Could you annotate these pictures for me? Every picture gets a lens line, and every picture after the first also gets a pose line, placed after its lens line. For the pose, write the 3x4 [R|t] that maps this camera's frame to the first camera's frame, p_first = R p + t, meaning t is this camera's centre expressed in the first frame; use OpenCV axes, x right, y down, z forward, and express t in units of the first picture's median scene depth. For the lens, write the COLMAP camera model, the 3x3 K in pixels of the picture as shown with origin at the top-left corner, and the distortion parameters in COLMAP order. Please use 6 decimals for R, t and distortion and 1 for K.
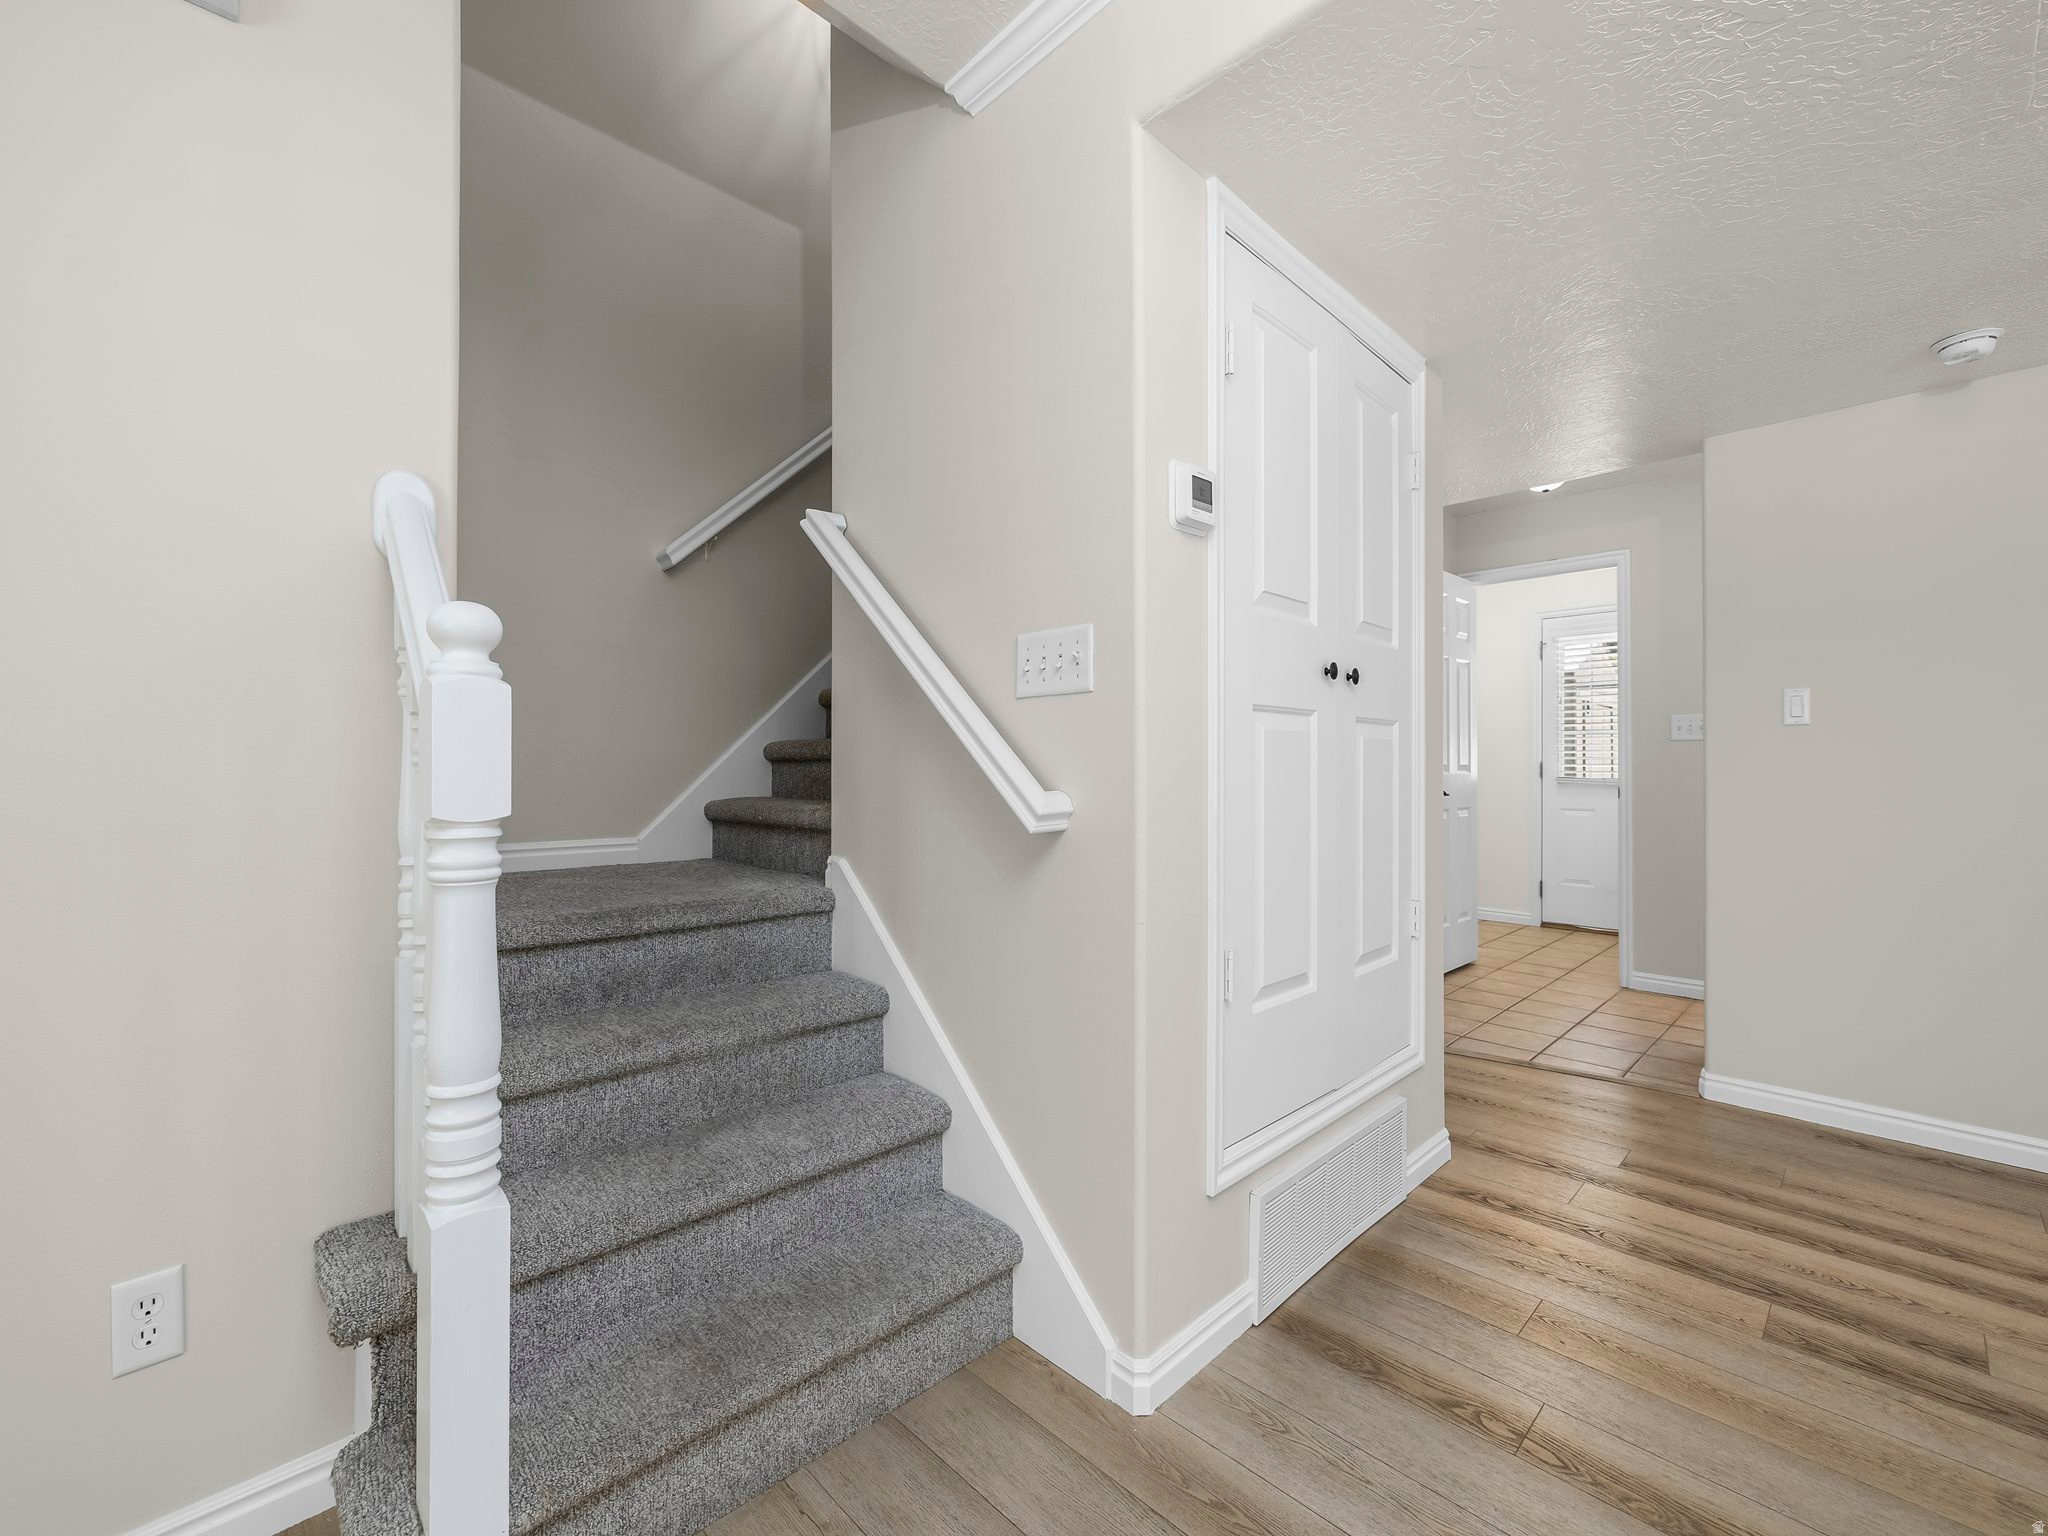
lens RADIAL K [[858.0, 0, 1009.8], [0, 858.0, 767.8], [0, 0, 1]] dist [-0.002022, 0.000483]
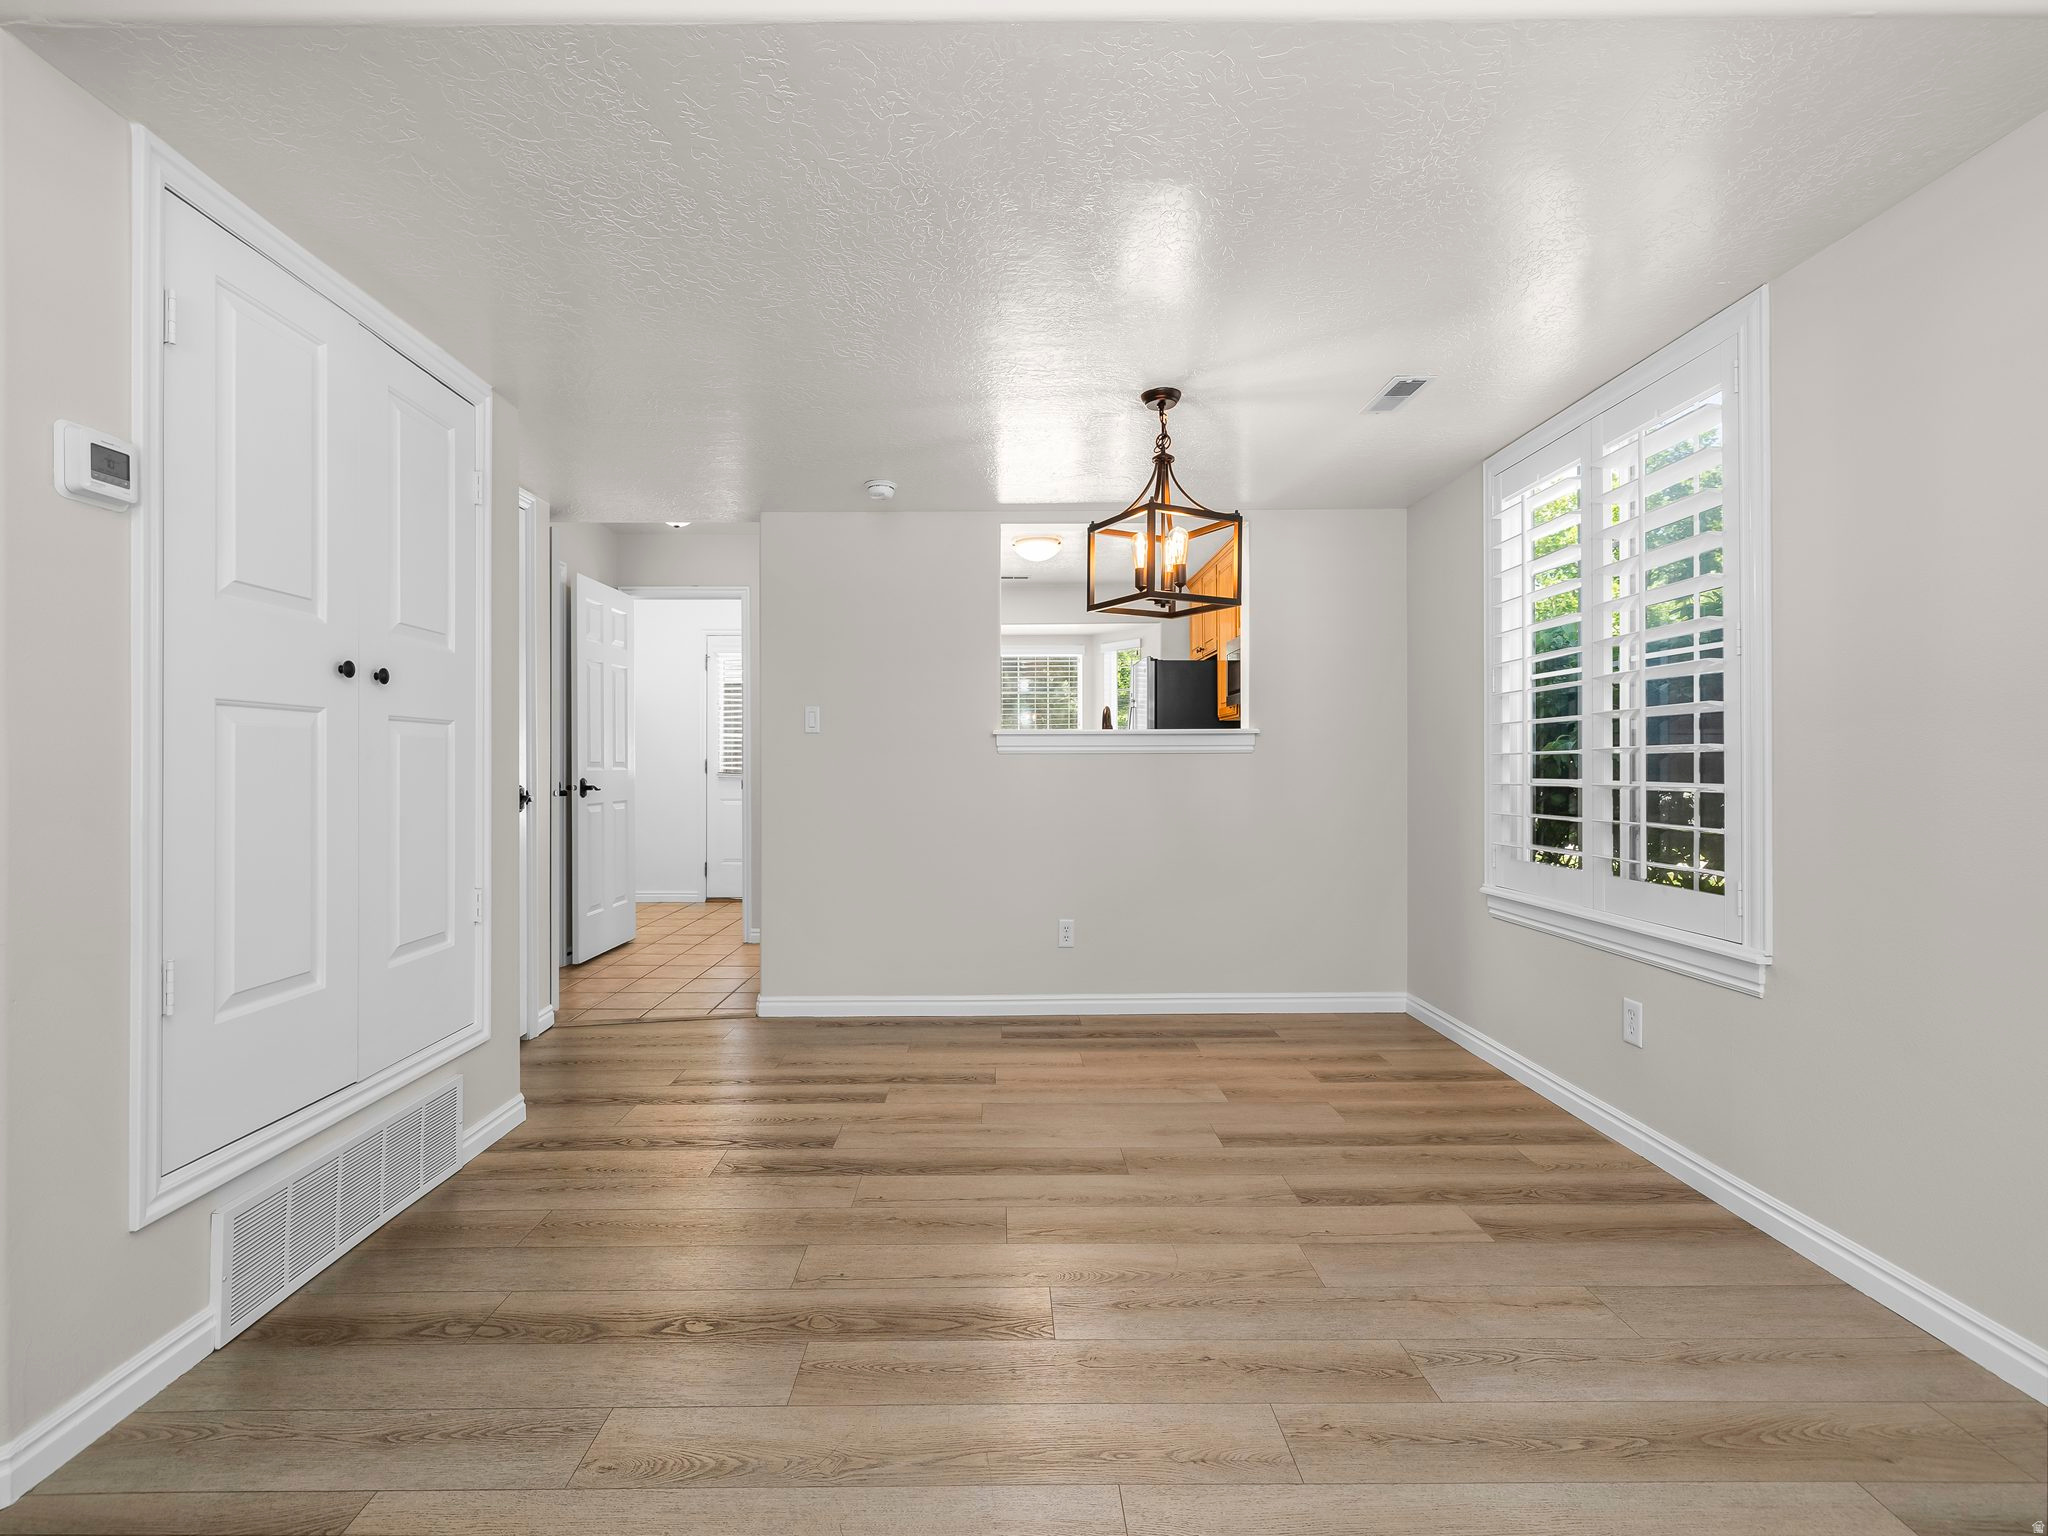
lens RADIAL K [[858.0, 0, 1002.4], [0, 858.0, 764.8], [0, 0, 1]] dist [-0.002022, 0.000483]
pose [[0.689346, -0.003263, 0.724425, 0.175798], [0.002780, 0.999994, 0.001858, 0.000066], [-0.724427, 0.000733, 0.689351, -0.256219]]
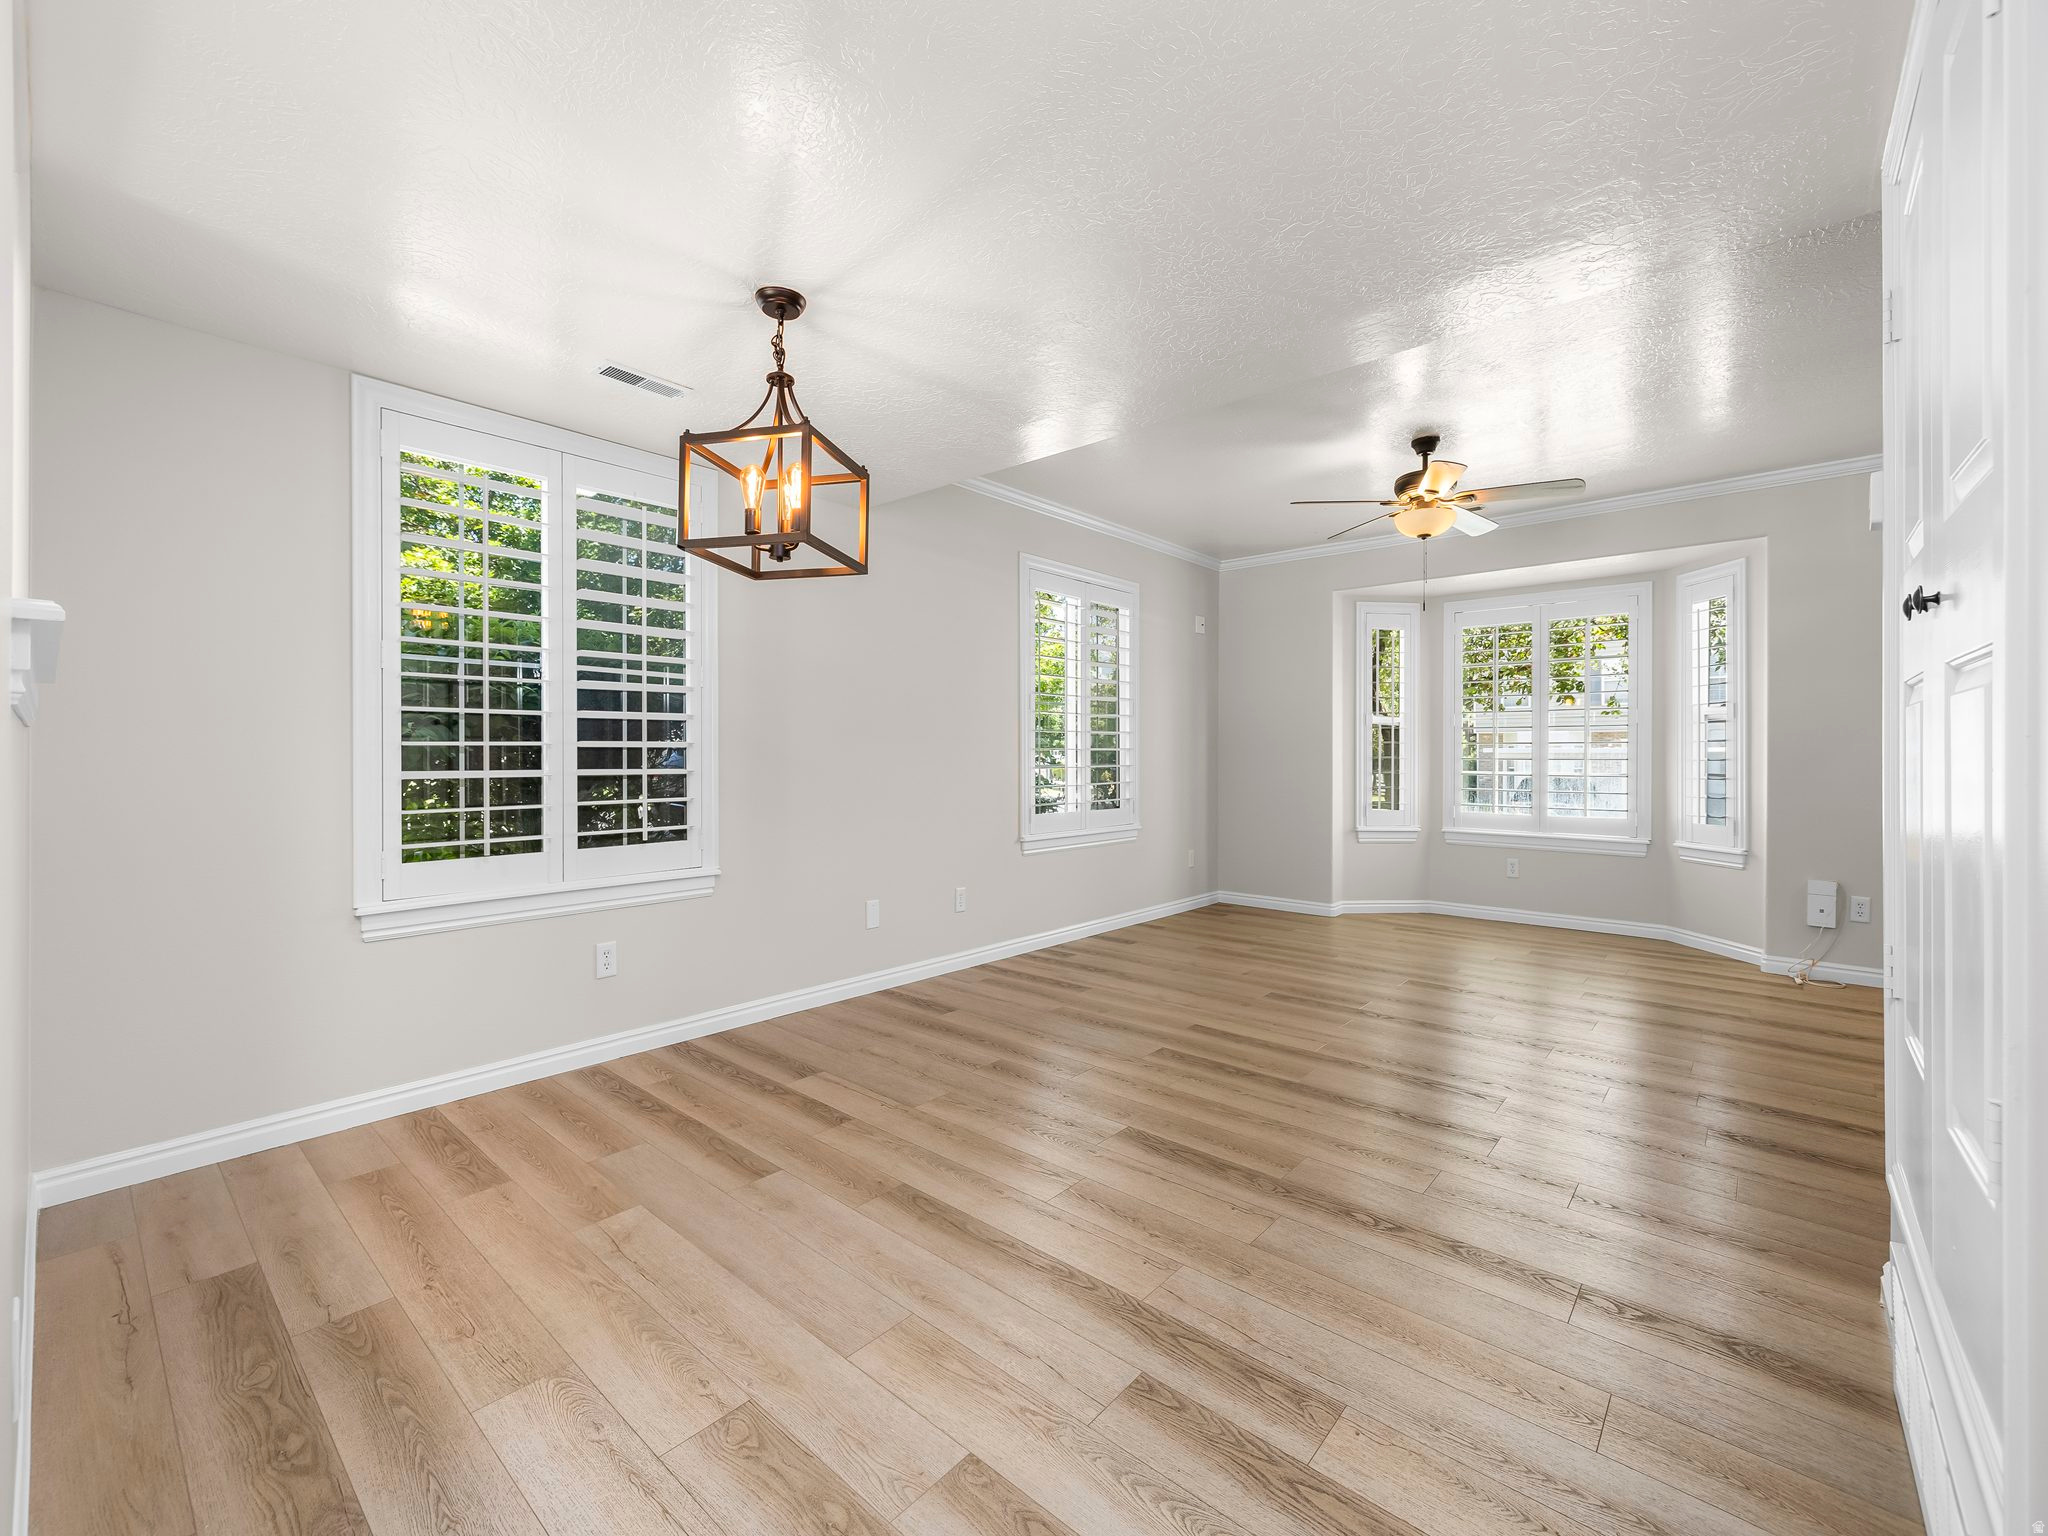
lens RADIAL K [[858.0, 0, 1006.9], [0, 858.0, 755.9], [0, 0, 1]] dist [-0.002022, 0.000483]
pose [[-0.997048, -0.003840, -0.076687, 1.112570], [-0.003768, 0.999992, -0.001077, 0.004596], [0.076691, -0.000785, -0.997055, 1.588204]]
